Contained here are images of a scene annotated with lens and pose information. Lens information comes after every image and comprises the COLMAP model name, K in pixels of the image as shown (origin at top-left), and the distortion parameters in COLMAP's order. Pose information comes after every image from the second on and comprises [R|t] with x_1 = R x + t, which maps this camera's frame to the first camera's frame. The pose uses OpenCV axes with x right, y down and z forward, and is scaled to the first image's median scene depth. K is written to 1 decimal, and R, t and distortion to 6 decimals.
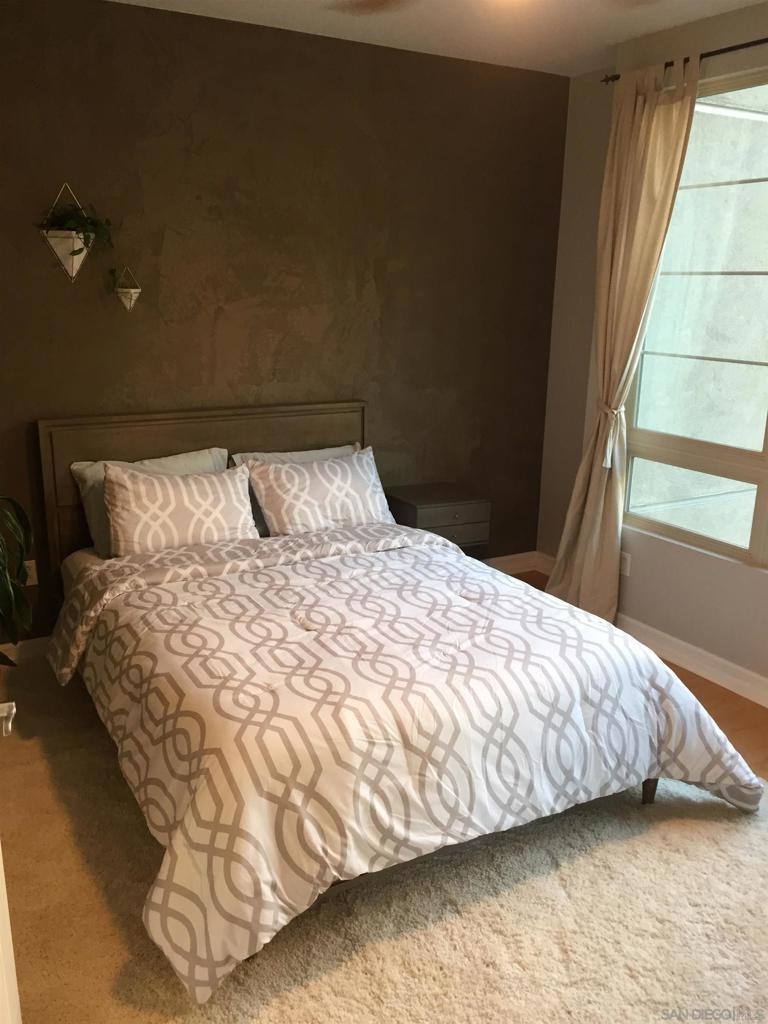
lens RADIAL K [[871.1, 0, 383.4], [0, 871.1, 513.9], [0, 0, 1]] dist [0.069670, -0.095637]
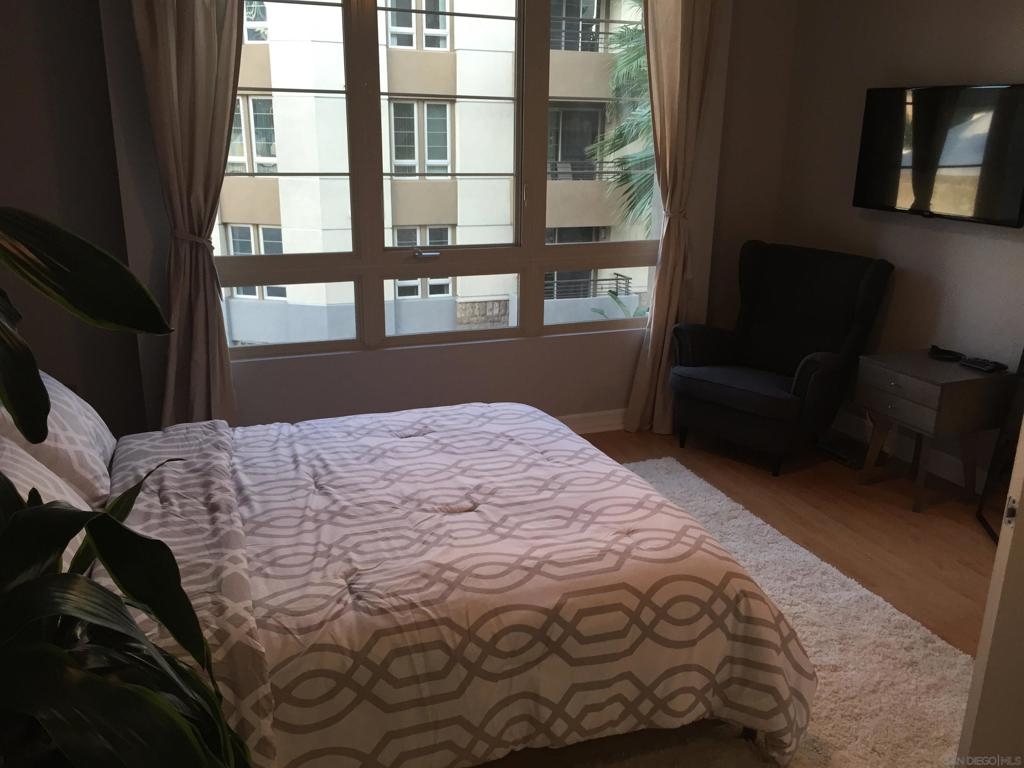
lens RADIAL K [[871.1, 0, 512.9], [0, 871.1, 383.9], [0, 0, 1]] dist [0.069670, -0.095637]
pose [[0.167200, -0.297307, 0.940028, -0.858889], [0.244526, 0.936165, 0.252592, -0.190873], [-0.955119, 0.187627, 0.229226, 0.750899]]
